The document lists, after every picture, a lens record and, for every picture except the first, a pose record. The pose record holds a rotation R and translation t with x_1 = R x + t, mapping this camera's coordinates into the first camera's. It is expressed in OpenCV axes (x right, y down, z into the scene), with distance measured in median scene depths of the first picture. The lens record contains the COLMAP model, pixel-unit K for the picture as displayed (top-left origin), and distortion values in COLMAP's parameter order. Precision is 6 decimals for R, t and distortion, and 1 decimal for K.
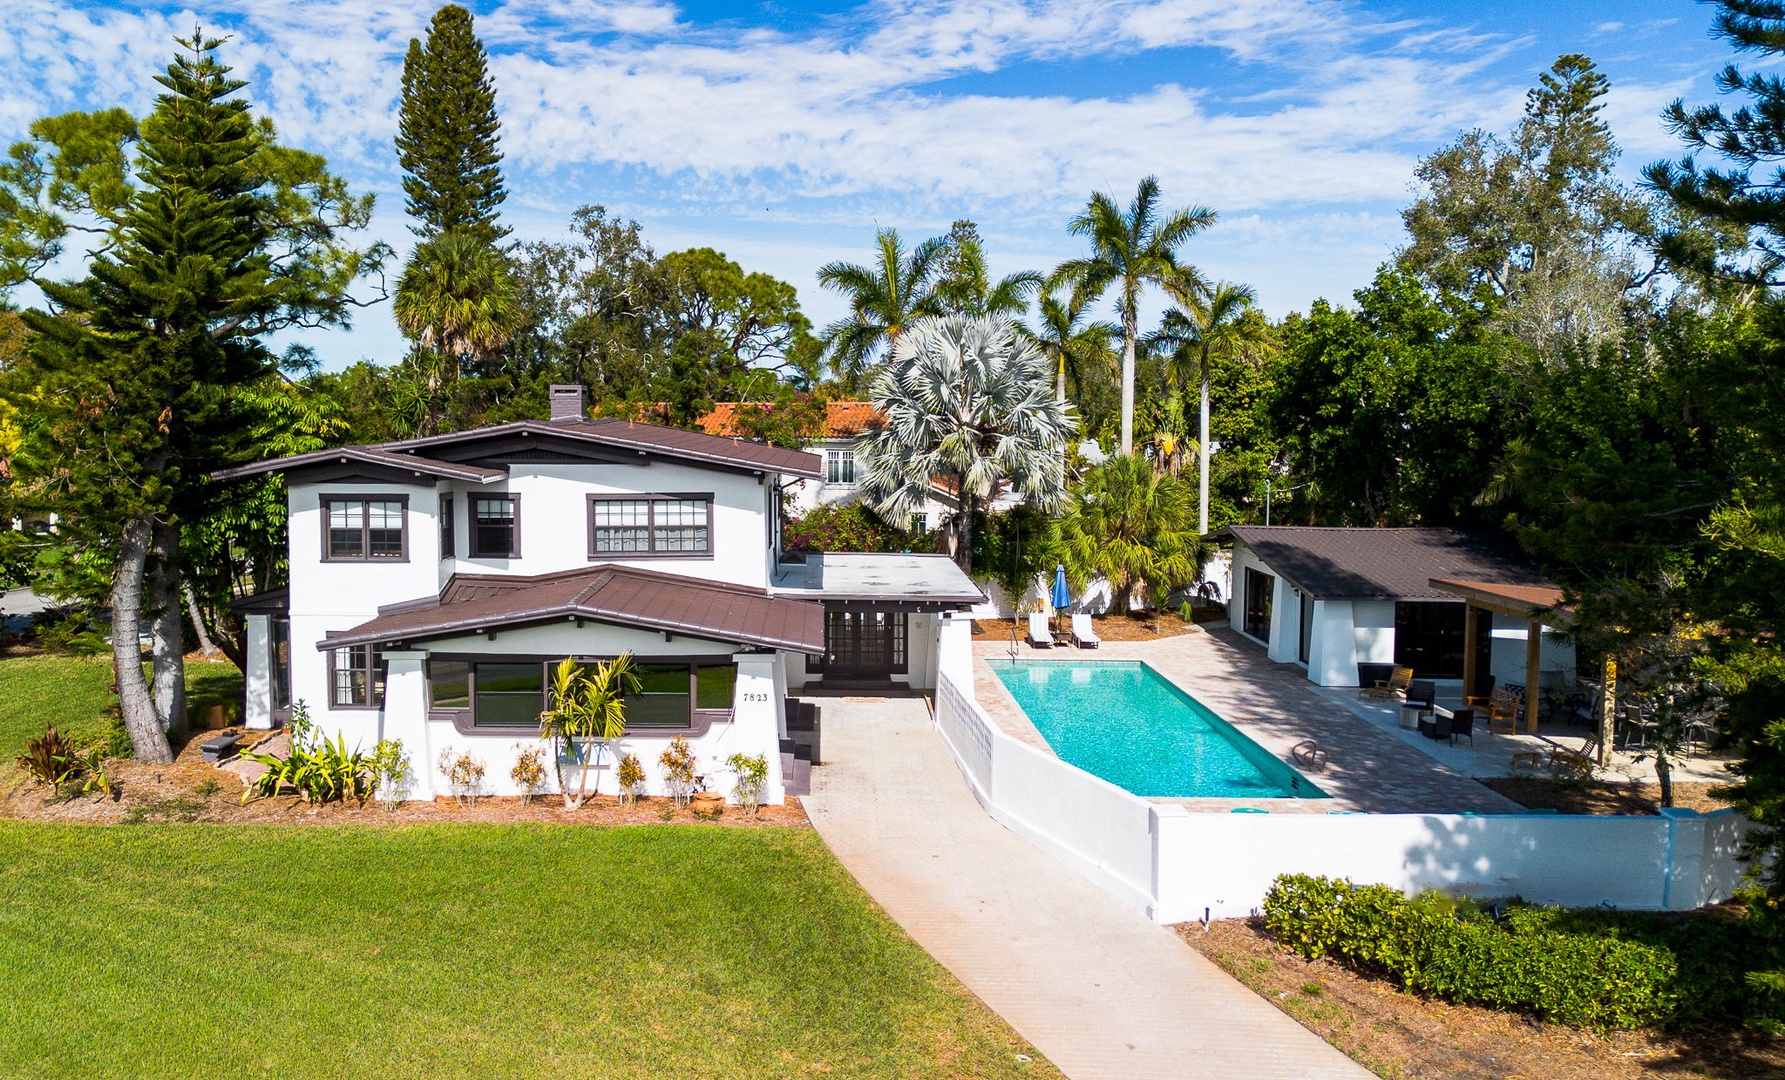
lens RADIAL K [[1428.9, 0, 801.1], [0, 1428.9, 534.4], [0, 0, 1]] dist [0.101598, -0.107607]
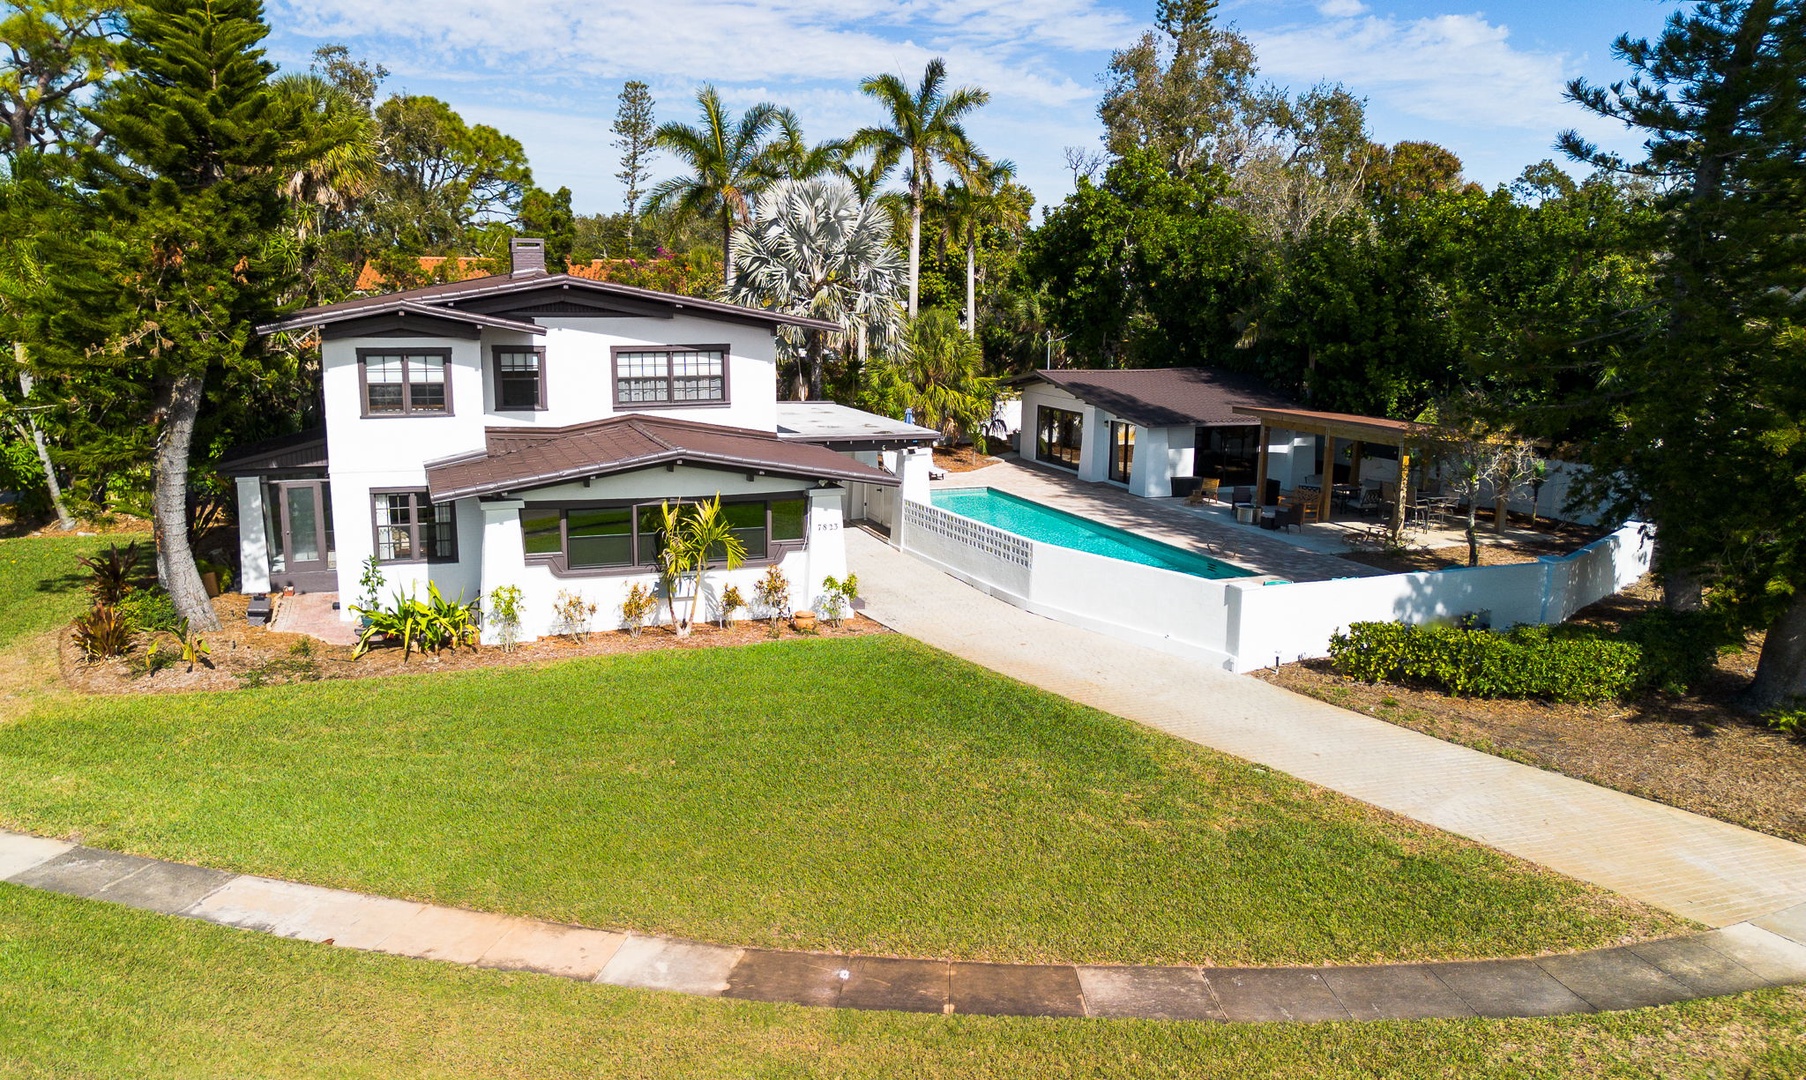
lens RADIAL K [[1336.6, 0, 872.1], [0, 1336.6, 551.2], [0, 0, 1]] dist [0.100328, -0.123894]
pose [[0.937759, -0.065569, 0.341042, -0.263289], [0.024825, 0.992159, 0.122492, 0.003795], [-0.346399, -0.106402, 0.932033, 0.004296]]
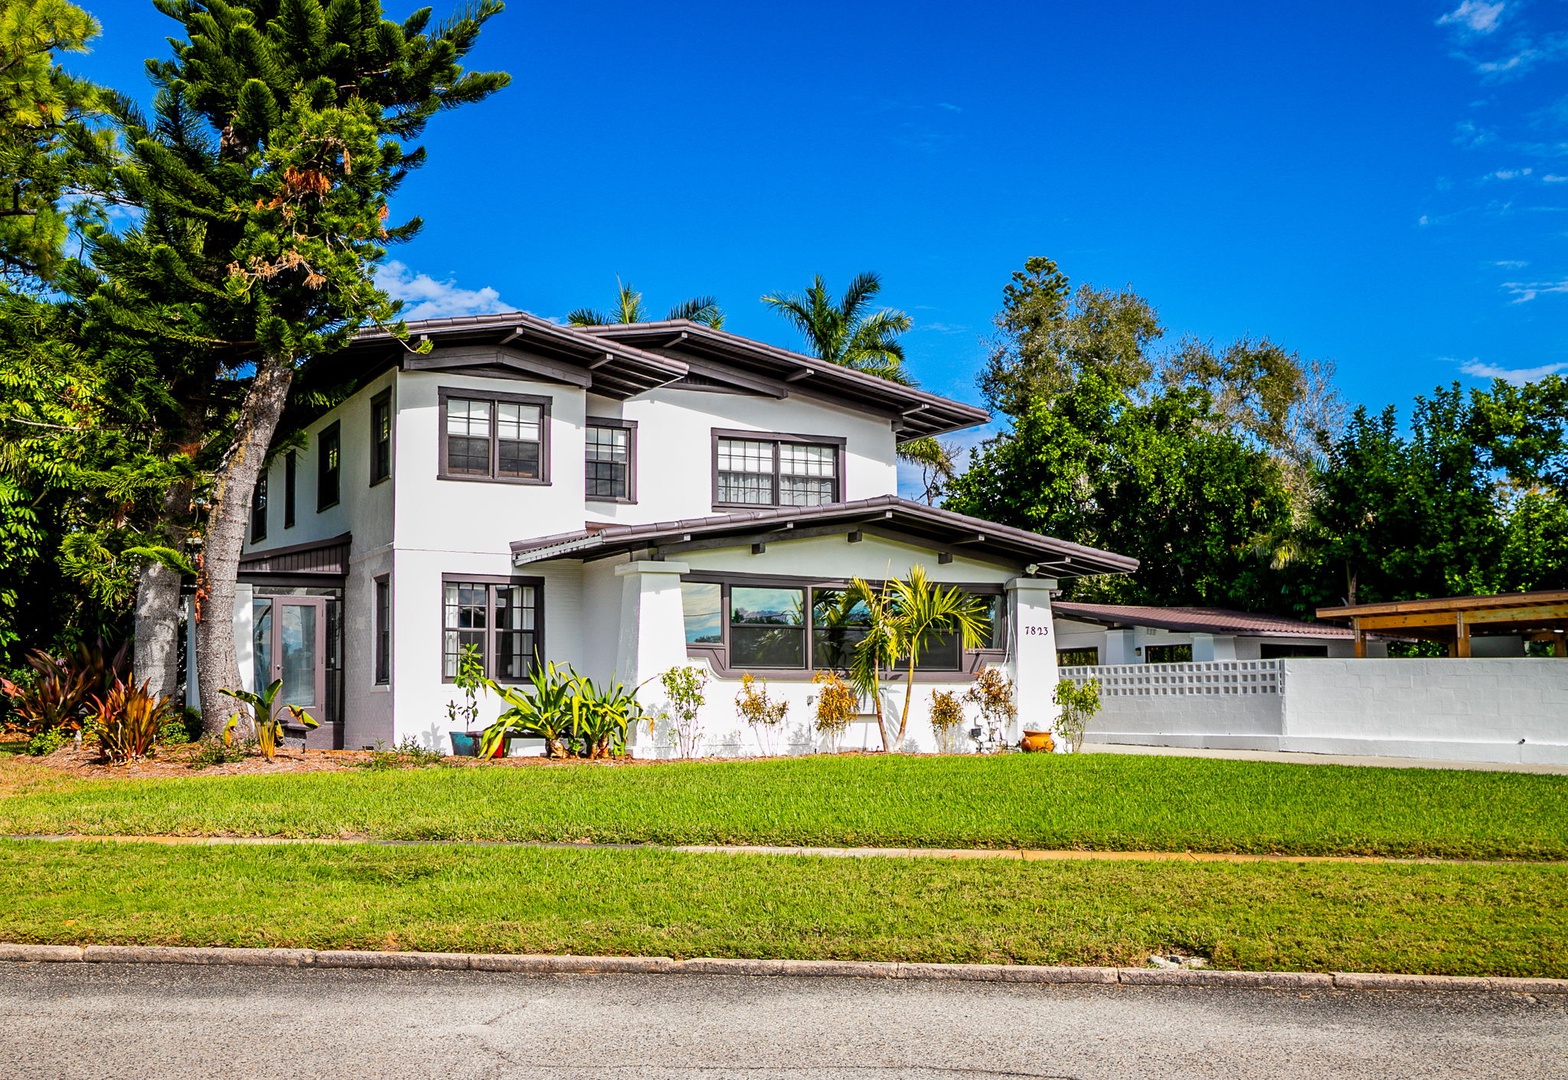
lens RADIAL K [[1613.6, 0, 739.3], [0, 1613.6, 594.6], [0, 0, 1]] dist [0.056614, 0.001869]
pose [[0.881701, 0.027362, 0.471014, -0.471298], [0.042927, 0.989524, -0.137839, 0.160243], [-0.469851, 0.141752, 0.871290, 0.176154]]
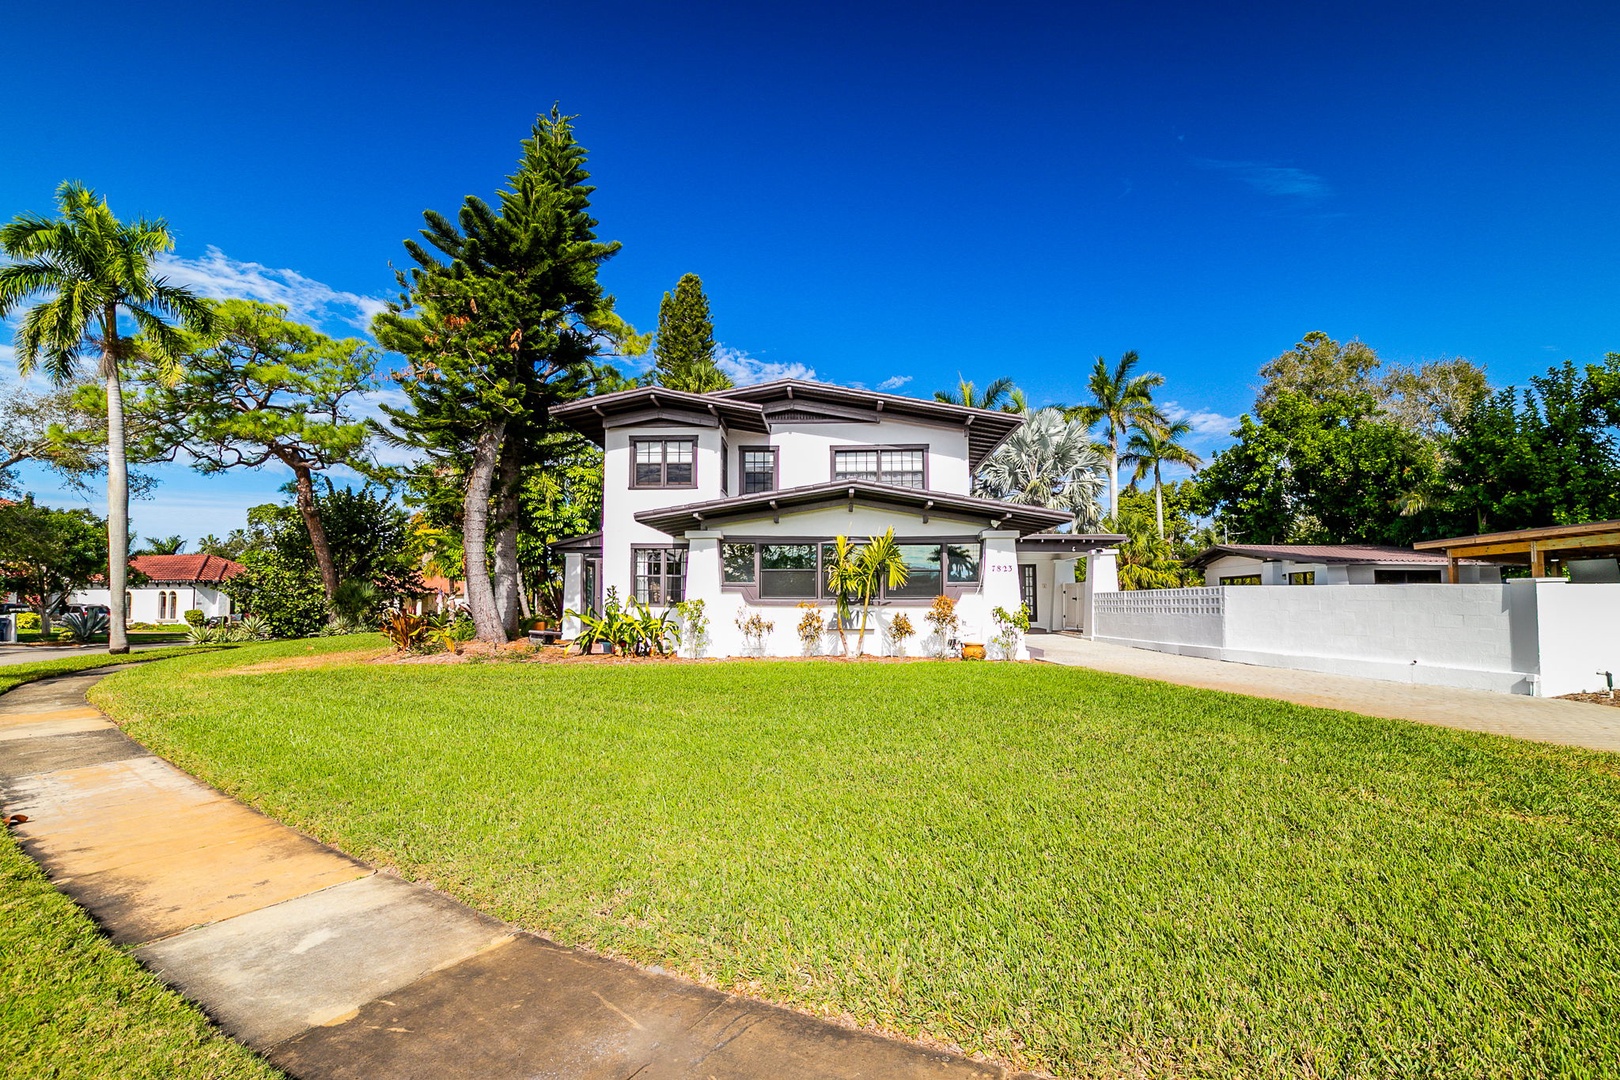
lens RADIAL K [[746.8, 0, 831.3], [0, 746.8, 562.6], [0, 0, 1]] dist [-0.003941, -0.000192]
pose [[0.999980, -0.006042, 0.001908, -0.126064], [0.006247, 0.990571, -0.136858, 0.140962], [-0.001063, 0.136867, 0.990589, 0.290037]]
